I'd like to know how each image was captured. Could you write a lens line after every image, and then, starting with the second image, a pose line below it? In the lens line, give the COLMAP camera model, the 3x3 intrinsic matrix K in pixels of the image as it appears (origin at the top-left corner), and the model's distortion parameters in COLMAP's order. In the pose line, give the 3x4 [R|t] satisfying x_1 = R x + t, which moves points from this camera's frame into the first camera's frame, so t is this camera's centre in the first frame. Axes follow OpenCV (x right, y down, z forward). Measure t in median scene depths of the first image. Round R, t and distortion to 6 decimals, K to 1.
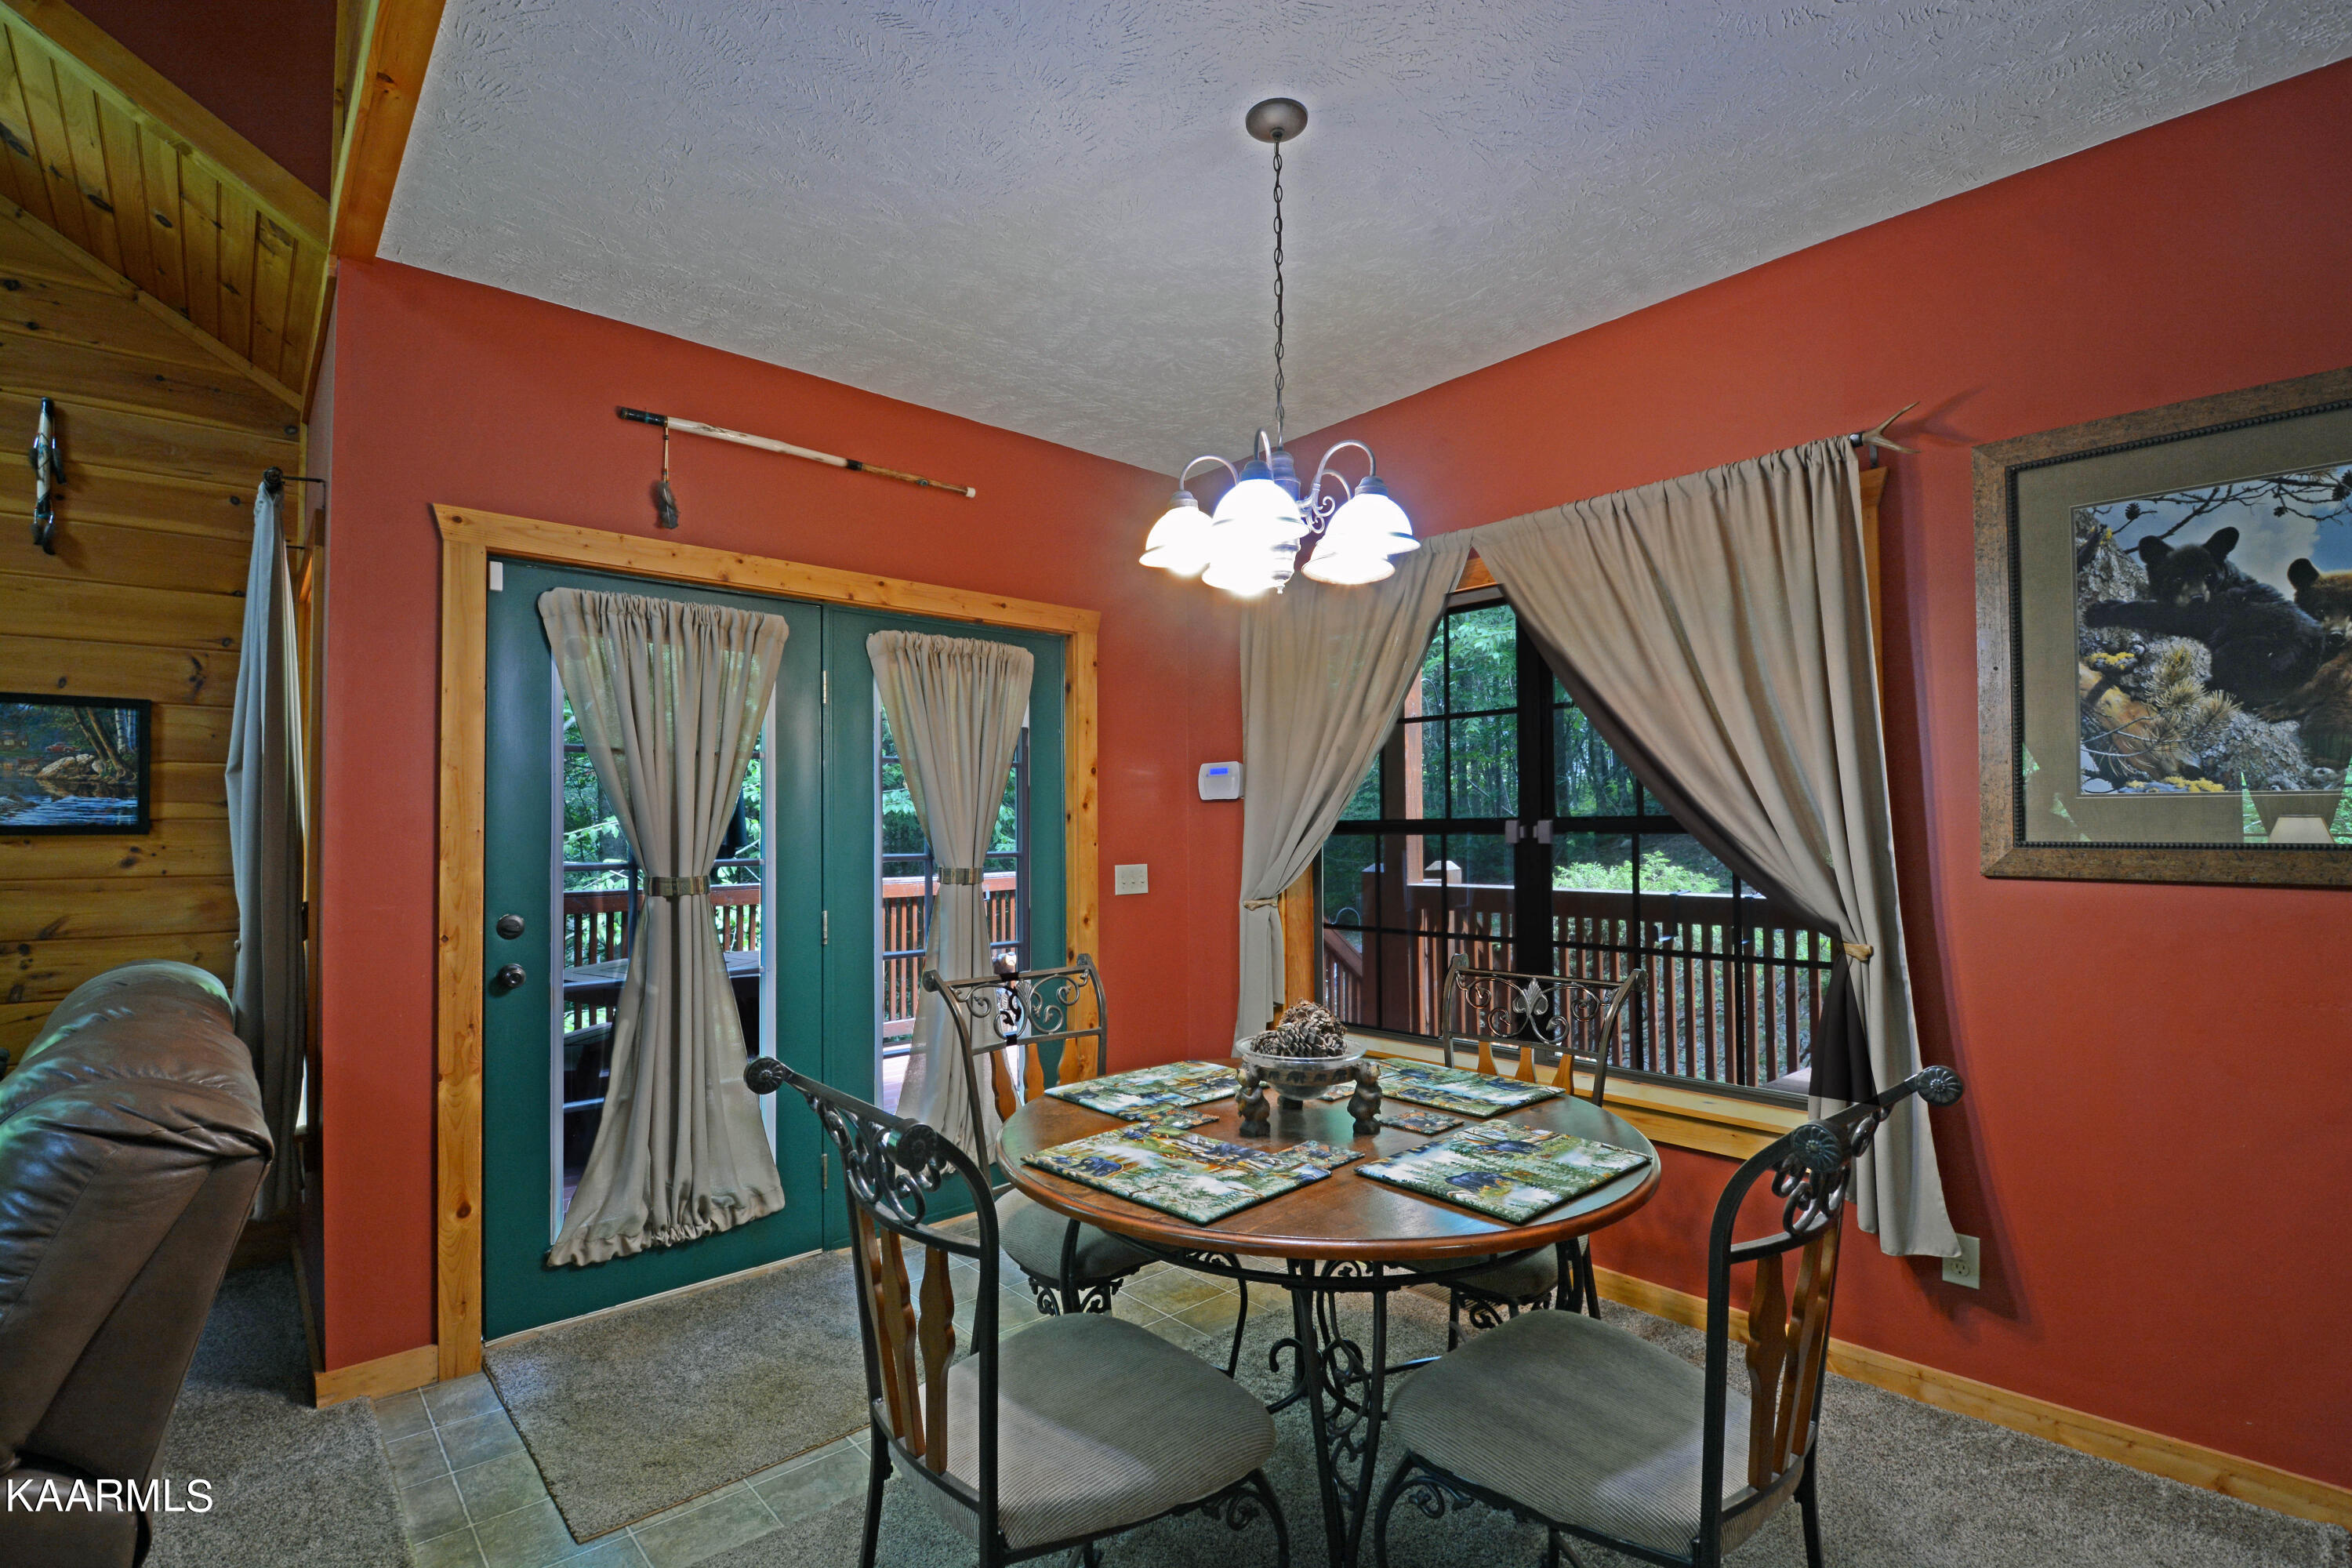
lens RADIAL K [[1069.5, 0, 1149.2], [0, 1069.5, 804.2], [0, 0, 1]] dist [0.007337, -0.016880]
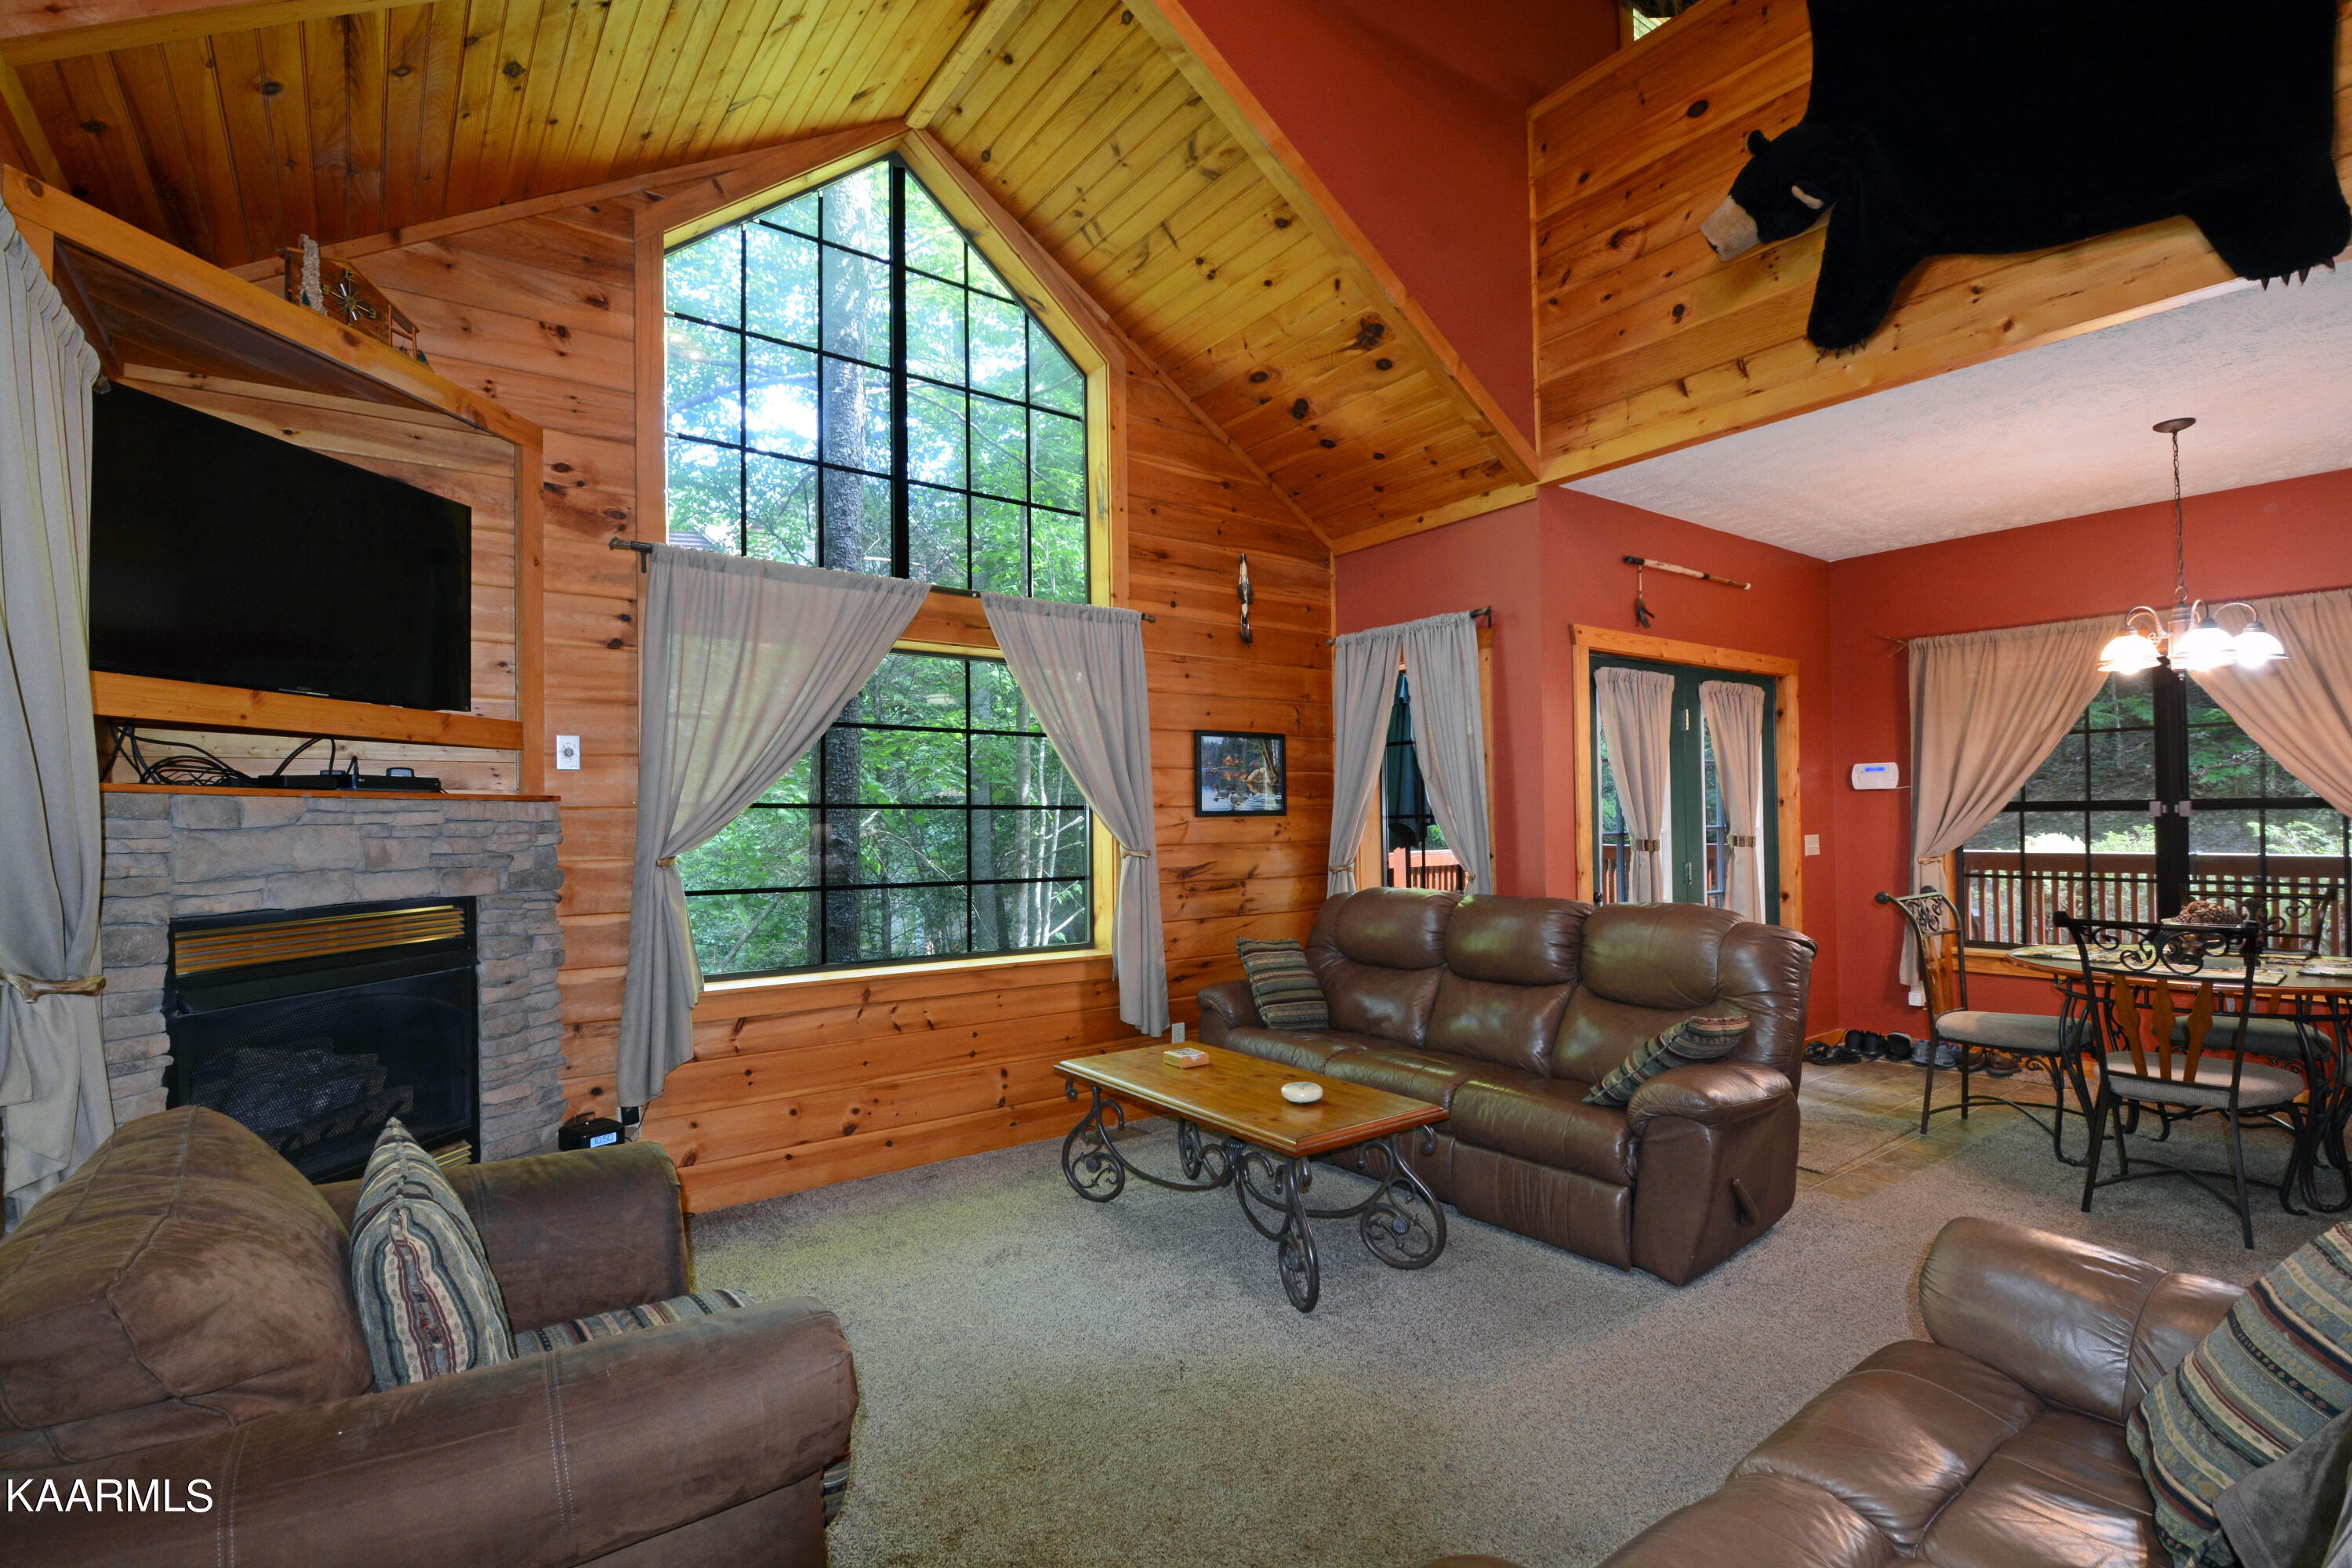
lens RADIAL K [[1069.5, 0, 1154.6], [0, 1069.5, 796.8], [0, 0, 1]] dist [0.007337, -0.016880]
pose [[0.996036, -0.007182, -0.088661, -0.950835], [0.007669, 0.999957, 0.005147, -0.010359], [0.088620, -0.005807, 0.996049, -0.634025]]
